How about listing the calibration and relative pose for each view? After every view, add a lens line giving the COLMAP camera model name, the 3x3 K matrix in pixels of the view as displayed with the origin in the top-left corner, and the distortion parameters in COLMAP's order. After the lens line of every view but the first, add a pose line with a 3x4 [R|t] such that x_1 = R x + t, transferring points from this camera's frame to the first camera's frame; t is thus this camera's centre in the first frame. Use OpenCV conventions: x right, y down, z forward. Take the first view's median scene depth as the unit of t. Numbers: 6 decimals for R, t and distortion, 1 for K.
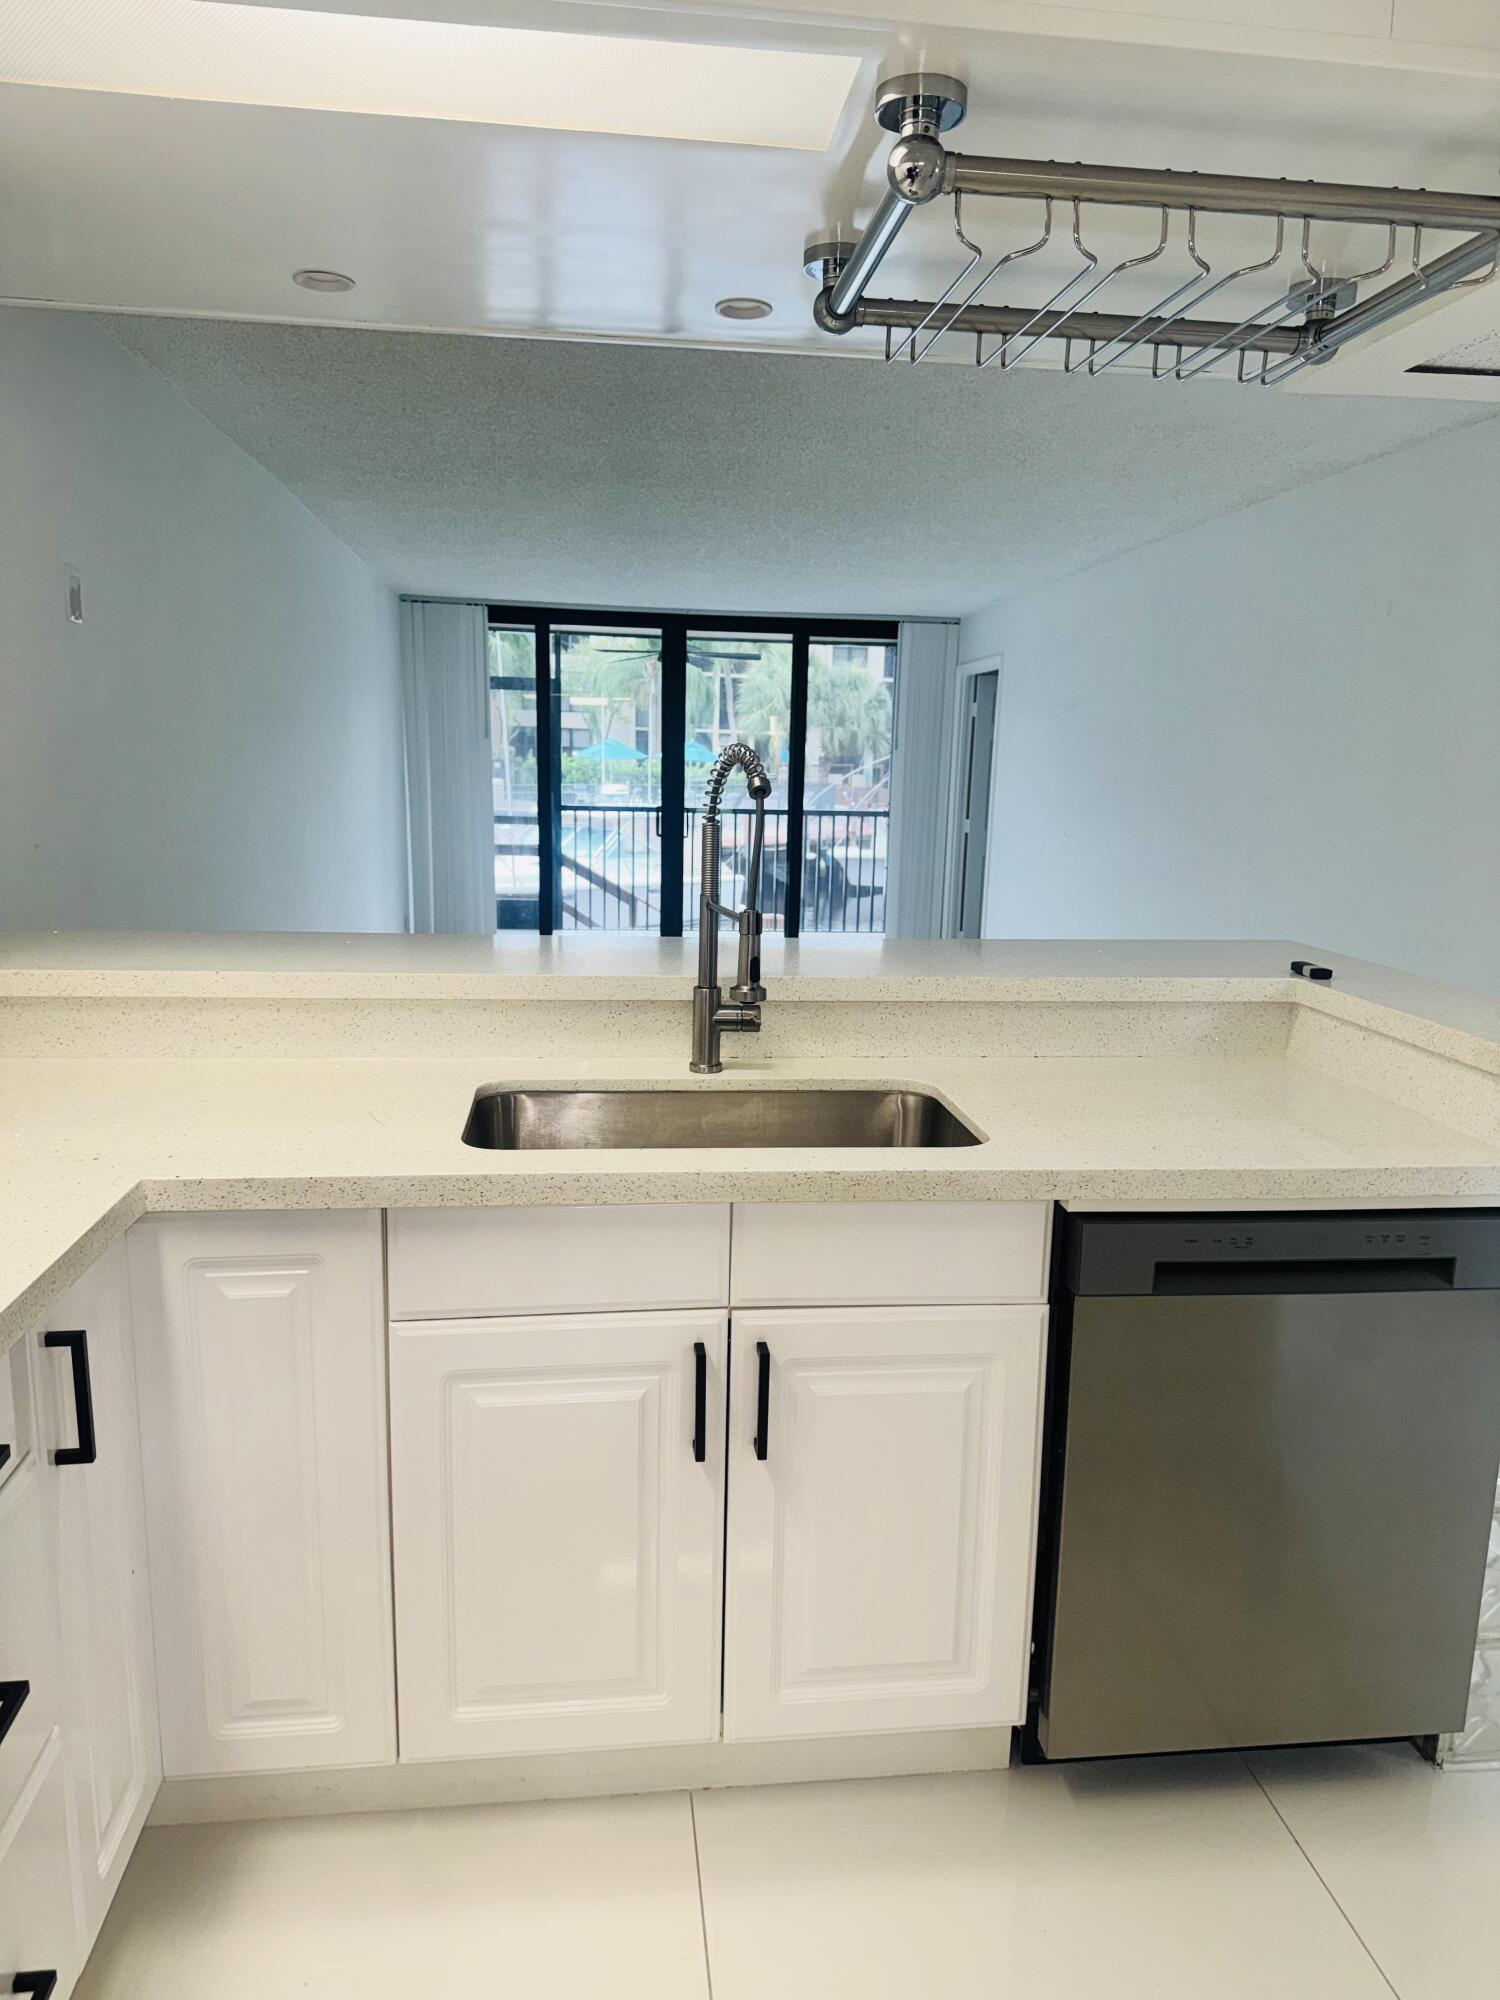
lens RADIAL K [[1382.7, 0, 743.1], [0, 1382.7, 1019.3], [0, 0, 1]] dist [0.026810, -0.027663]
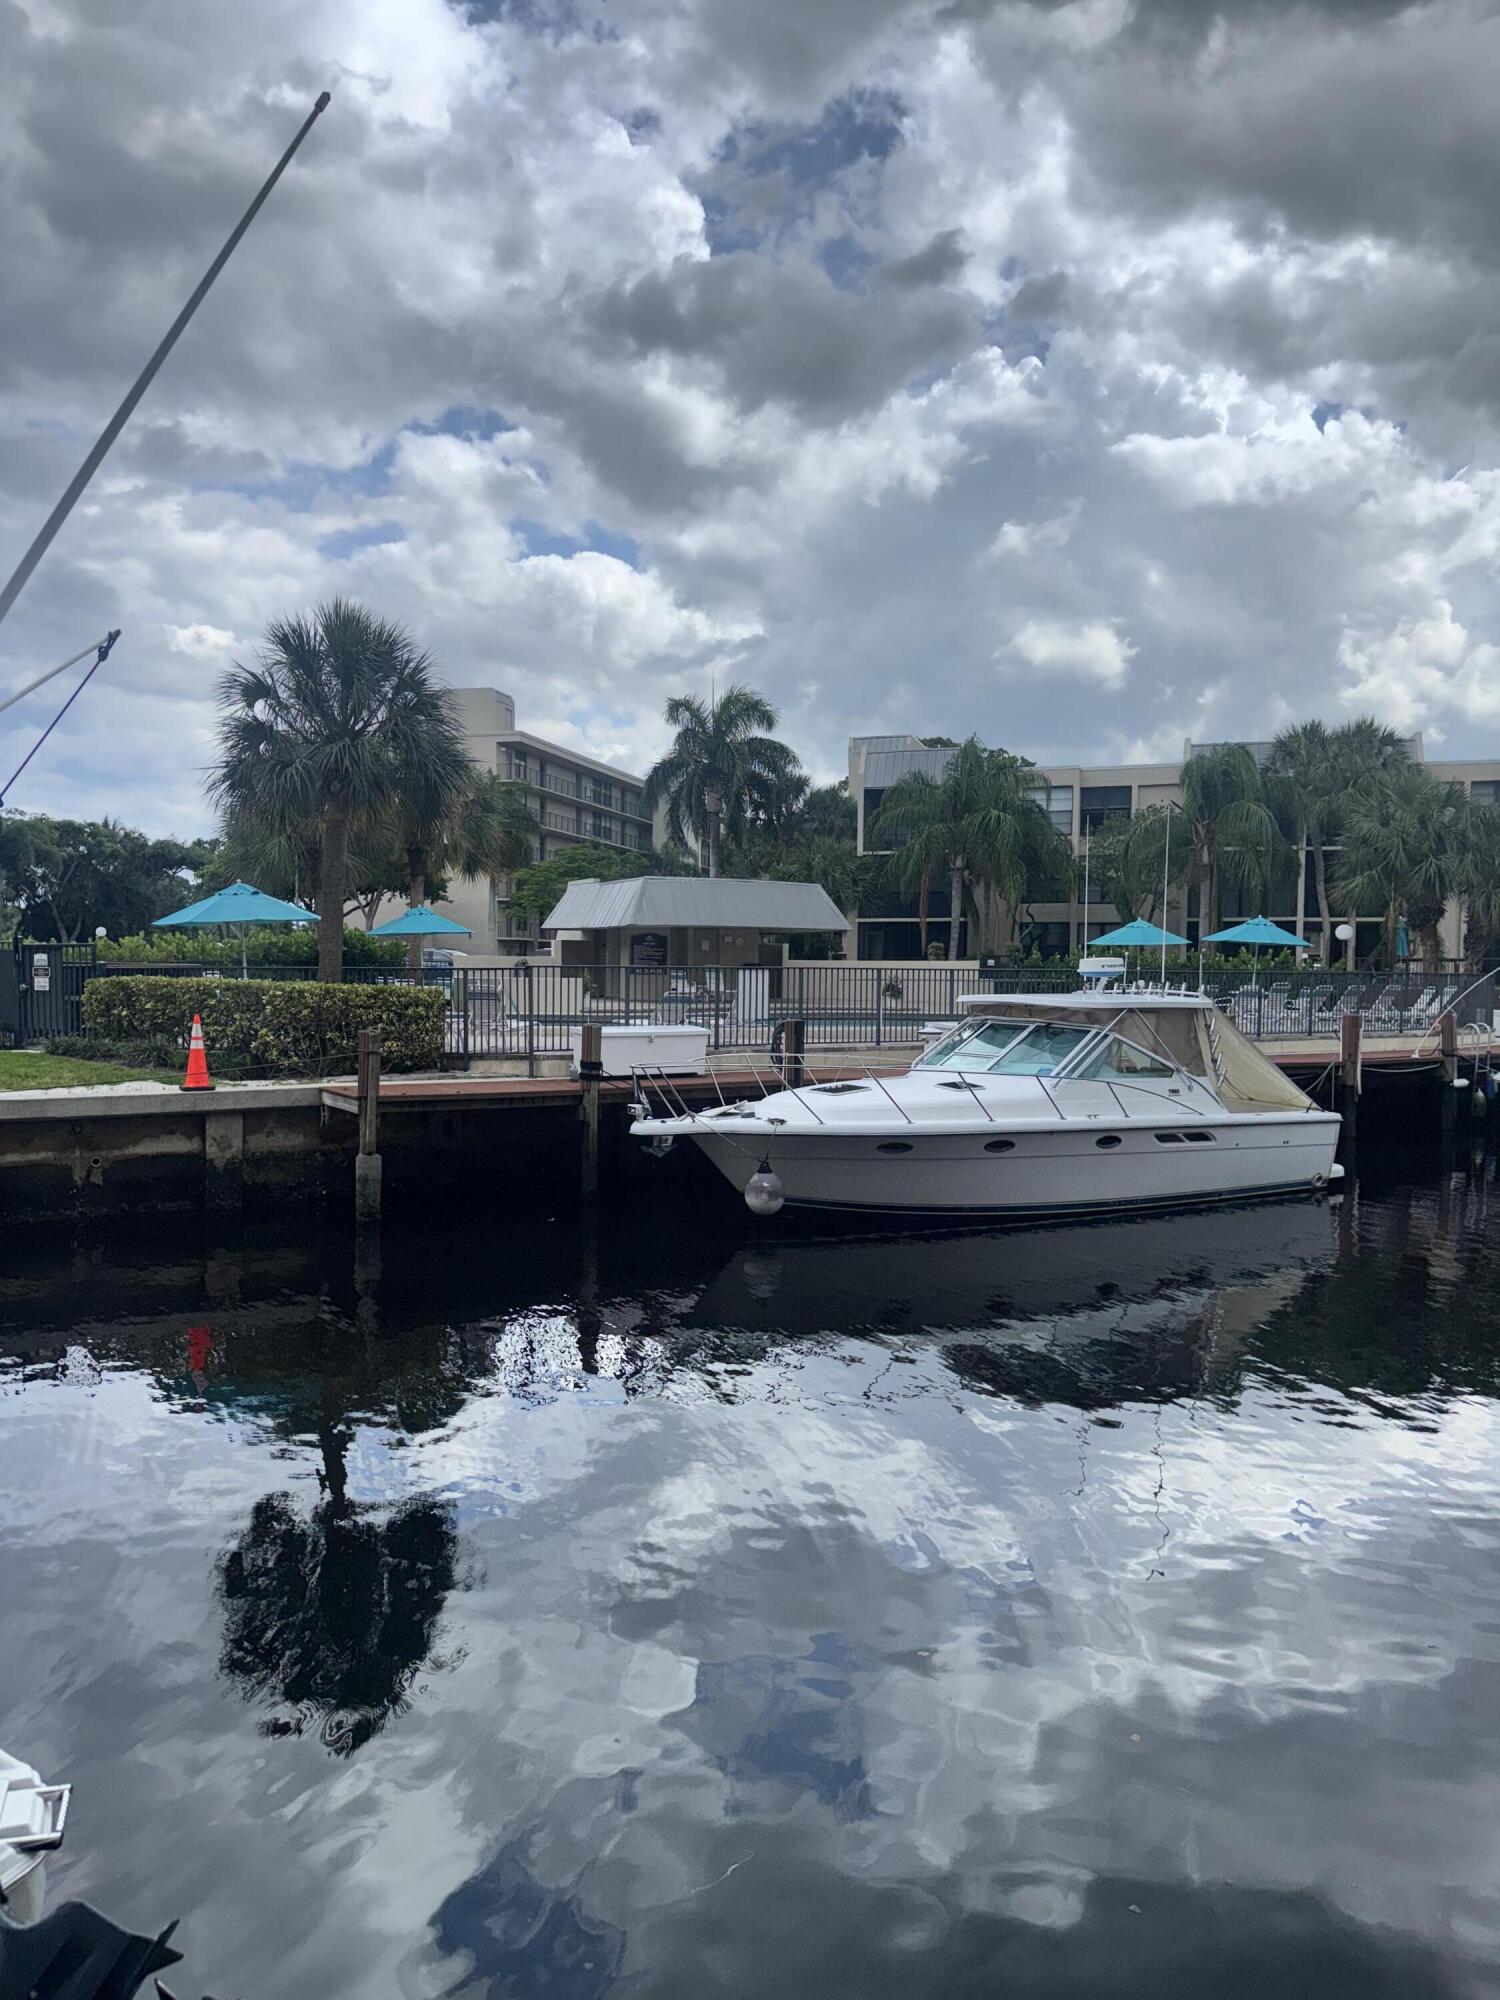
lens RADIAL K [[1382.7, 0, 738.5], [0, 1382.7, 1014.9], [0, 0, 1]] dist [0.026810, -0.027663]
pose [[0.916418, -0.004523, -0.400197, 0.010205], [-0.063820, 0.985490, -0.157281, -0.119738], [0.395101, 0.169676, 0.902832, 1.240907]]
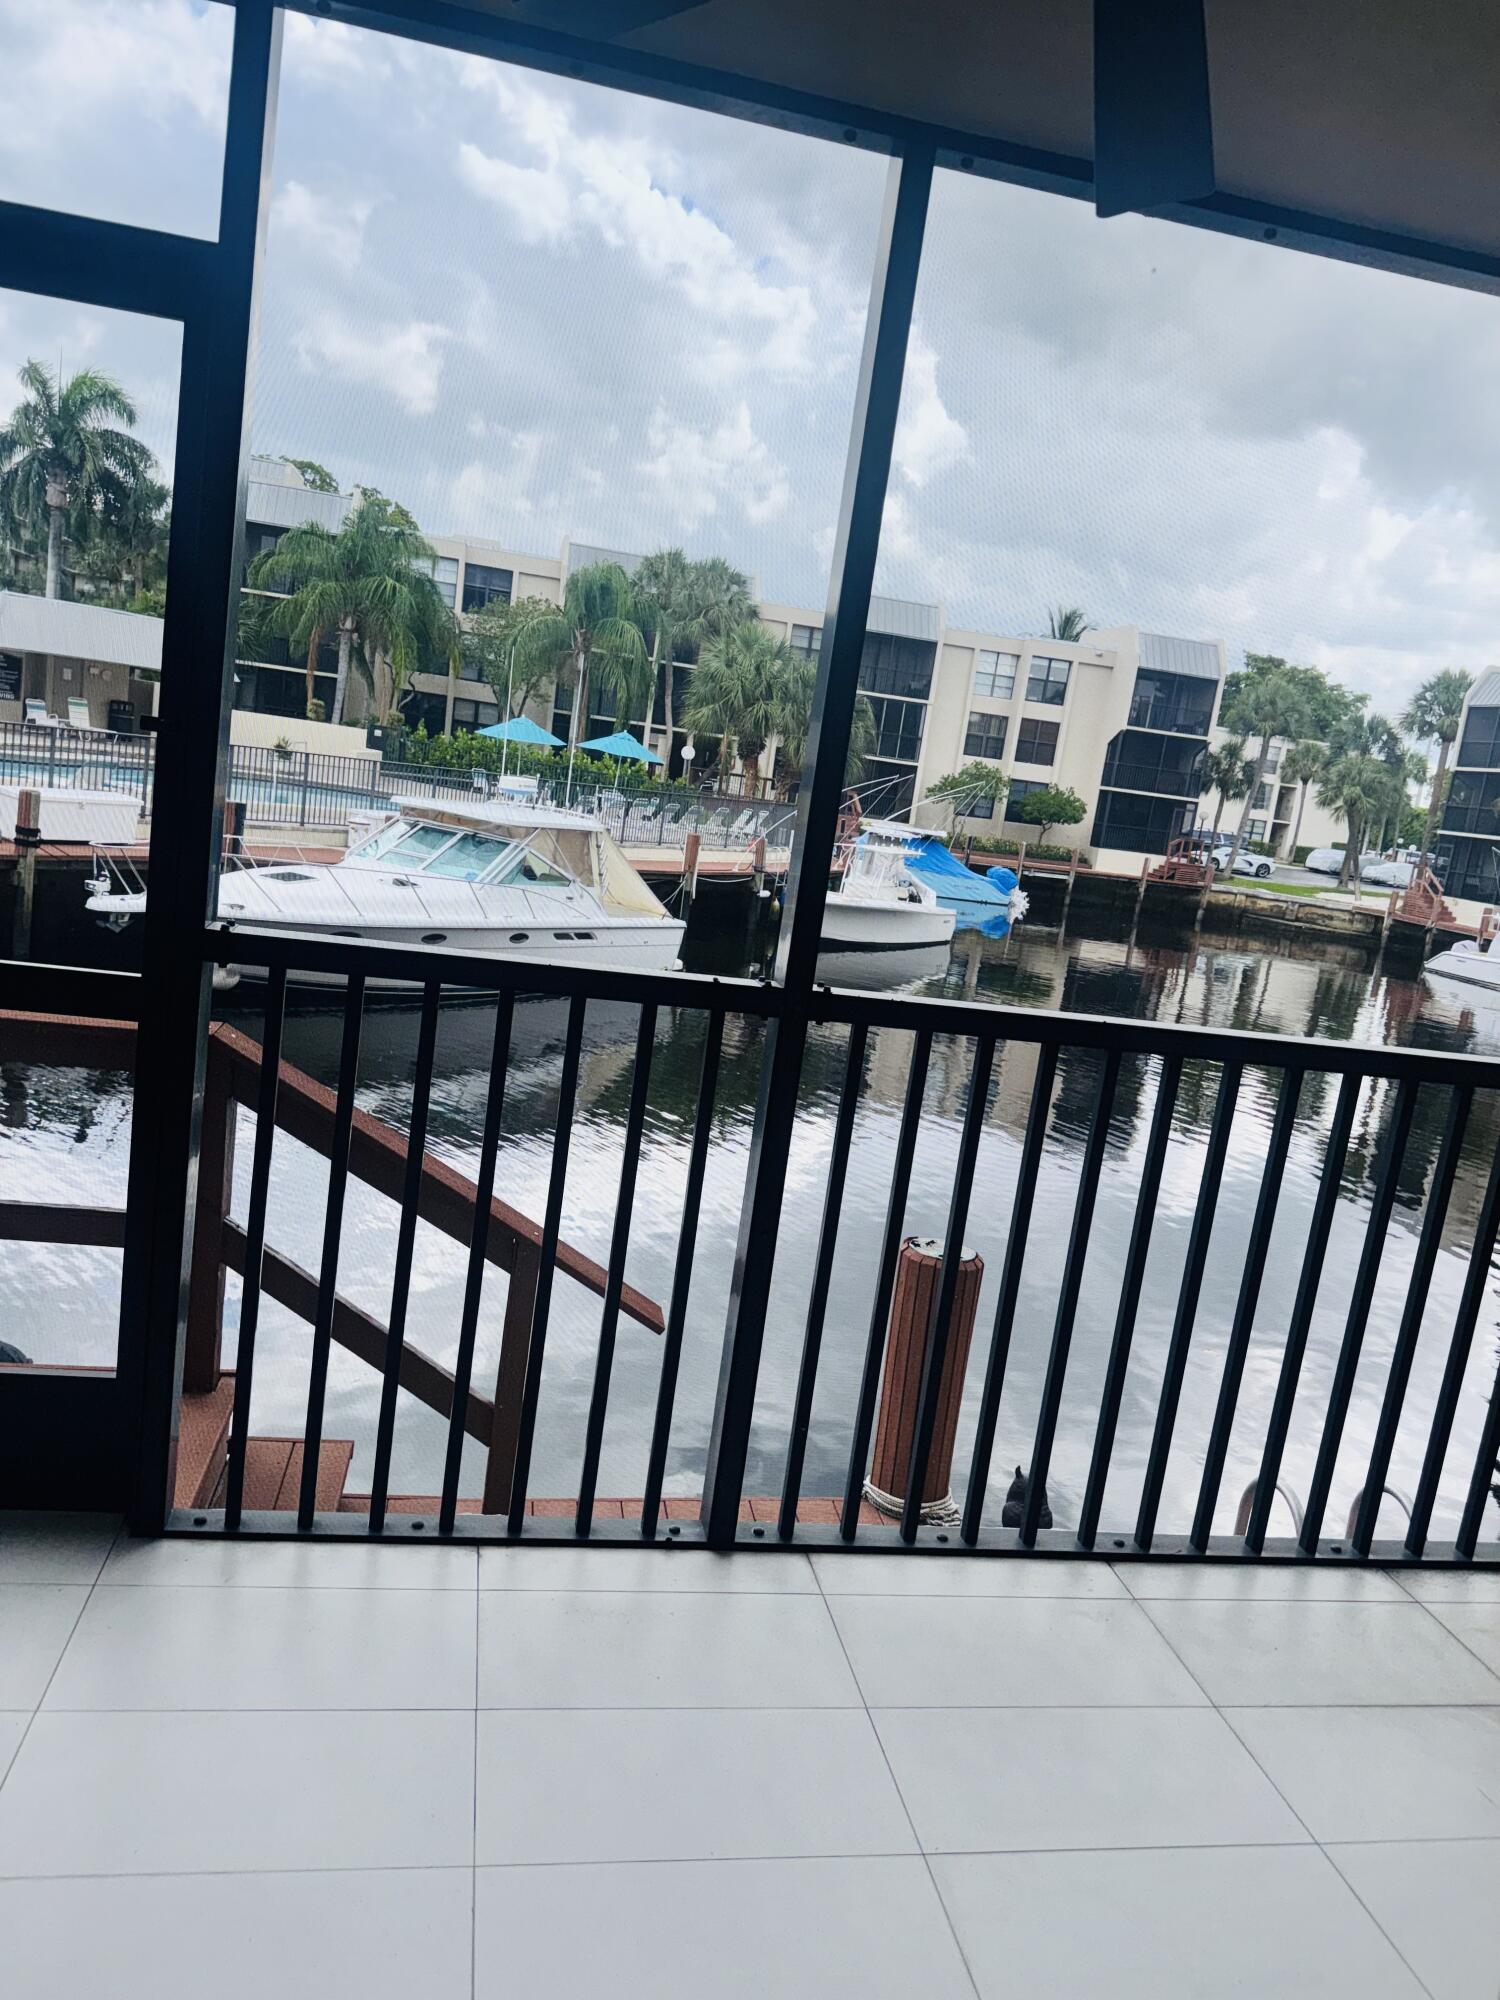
lens RADIAL K [[1382.7, 0, 759.8], [0, 1382.7, 997.3], [0, 0, 1]] dist [0.026810, -0.027663]
pose [[0.990397, 0.100745, 0.094678, -0.089689], [-0.098956, 0.994816, -0.023413, -0.164564], [-0.096546, 0.013819, 0.995233, 0.869584]]
